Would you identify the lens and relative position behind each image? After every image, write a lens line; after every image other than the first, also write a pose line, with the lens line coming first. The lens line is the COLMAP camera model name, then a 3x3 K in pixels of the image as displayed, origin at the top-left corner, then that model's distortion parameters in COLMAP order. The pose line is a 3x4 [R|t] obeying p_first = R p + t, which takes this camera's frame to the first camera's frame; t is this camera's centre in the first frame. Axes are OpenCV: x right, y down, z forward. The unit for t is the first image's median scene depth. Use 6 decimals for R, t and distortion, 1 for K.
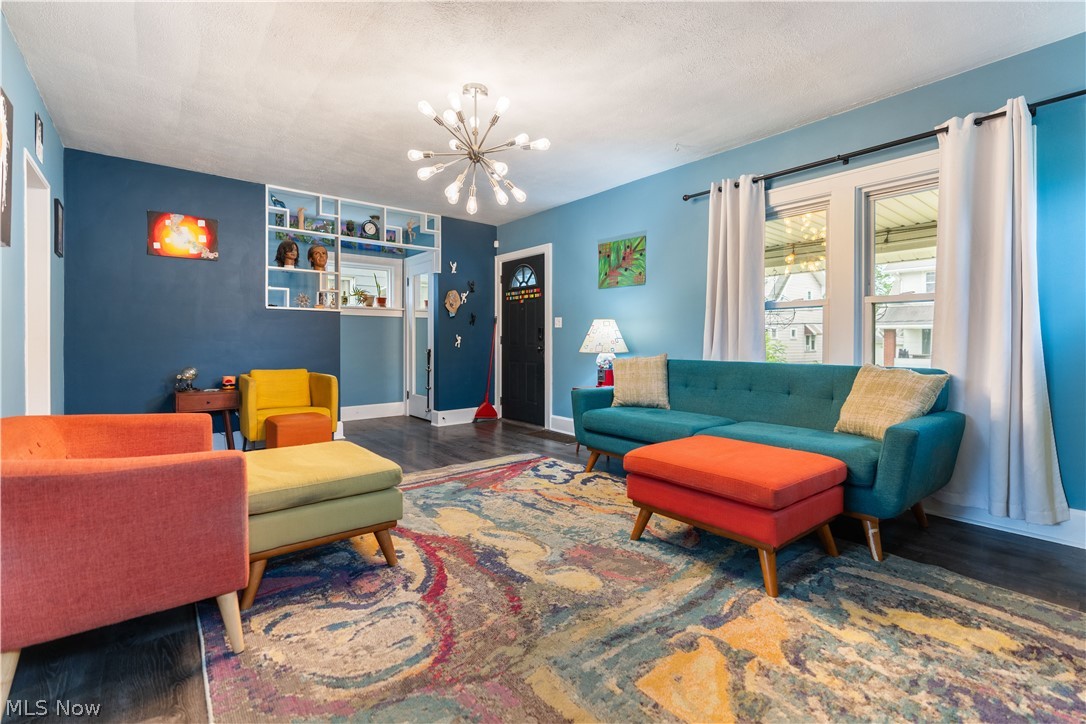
lens RADIAL K [[485.4, 0, 550.0], [0, 485.4, 365.0], [0, 0, 1]] dist [0.001605, 0.000931]
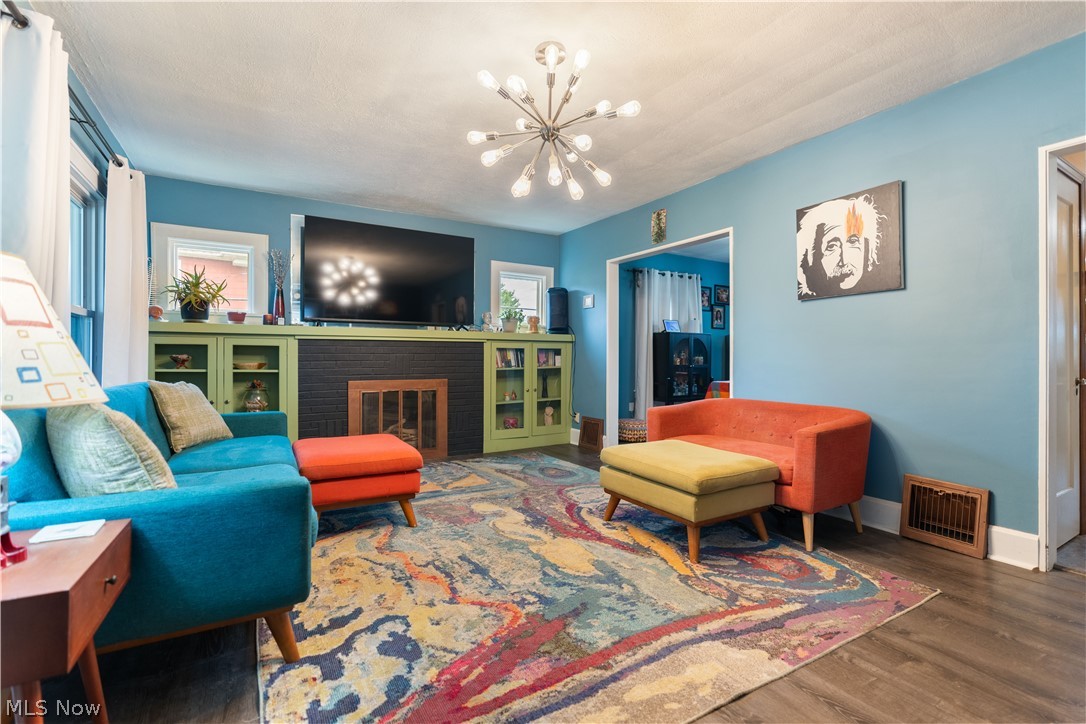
lens RADIAL K [[485.4, 0, 550.0], [0, 485.4, 365.0], [0, 0, 1]] dist [0.001605, 0.000931]
pose [[-0.989904, -0.005874, 0.141616, -0.318306], [0.002359, 0.998320, 0.057897, -0.098825], [-0.141718, 0.057647, -0.988227, 2.114508]]
